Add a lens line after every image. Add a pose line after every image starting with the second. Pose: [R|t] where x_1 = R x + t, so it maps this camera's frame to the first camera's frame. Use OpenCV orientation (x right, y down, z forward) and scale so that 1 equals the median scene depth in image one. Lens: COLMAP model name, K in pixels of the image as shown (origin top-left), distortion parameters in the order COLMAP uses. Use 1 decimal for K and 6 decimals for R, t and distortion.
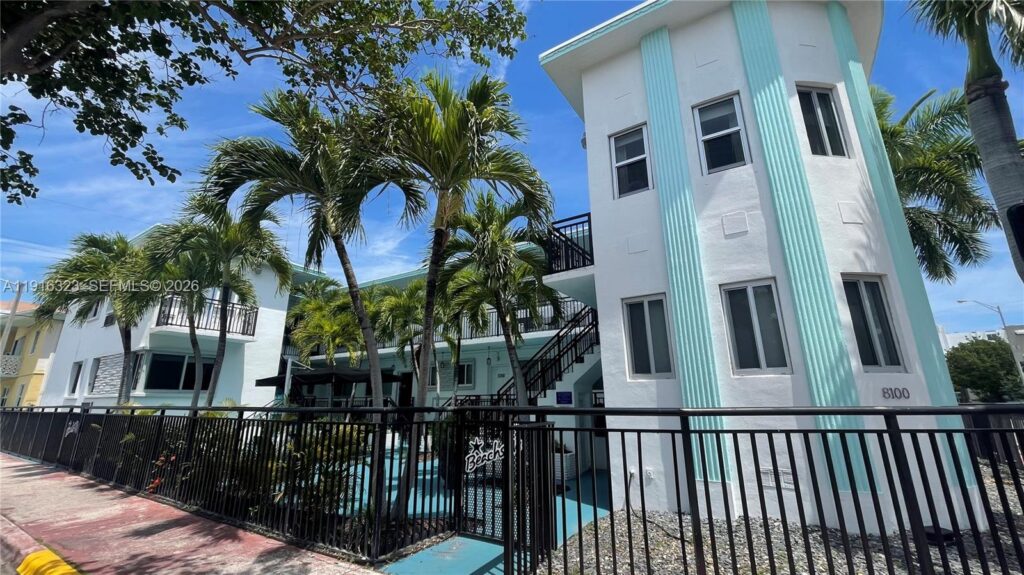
lens RADIAL K [[411.3, 0, 513.5], [0, 411.3, 289.2], [0, 0, 1]] dist [0.000745, -0.000143]
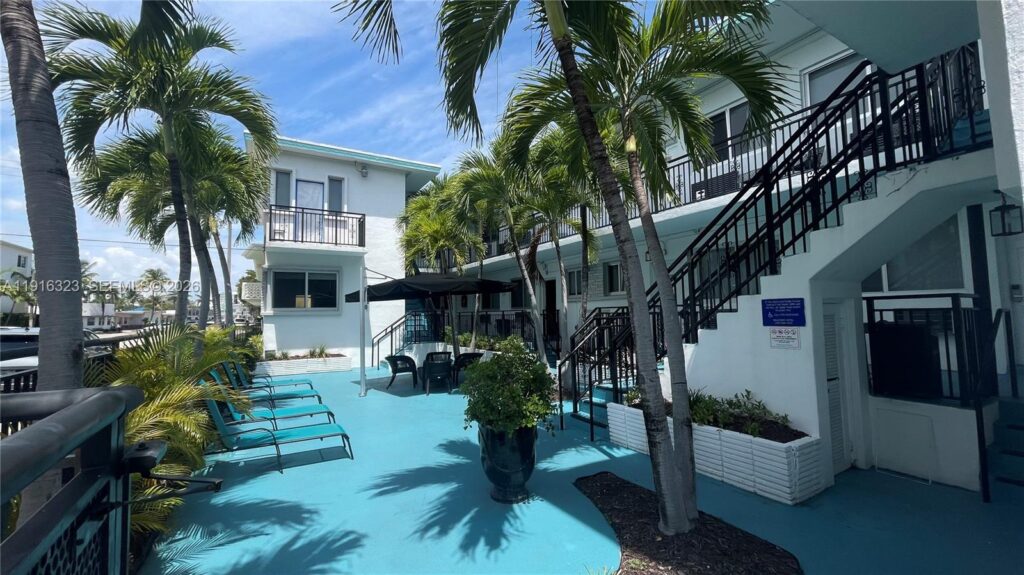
lens RADIAL K [[411.3, 0, 510.4], [0, 411.3, 288.9], [0, 0, 1]] dist [0.000745, -0.000143]
pose [[0.895729, -0.039601, -0.442834, 0.049065], [0.134977, 0.973237, 0.185987, 0.102548], [0.423617, -0.226366, 0.877101, 0.427282]]
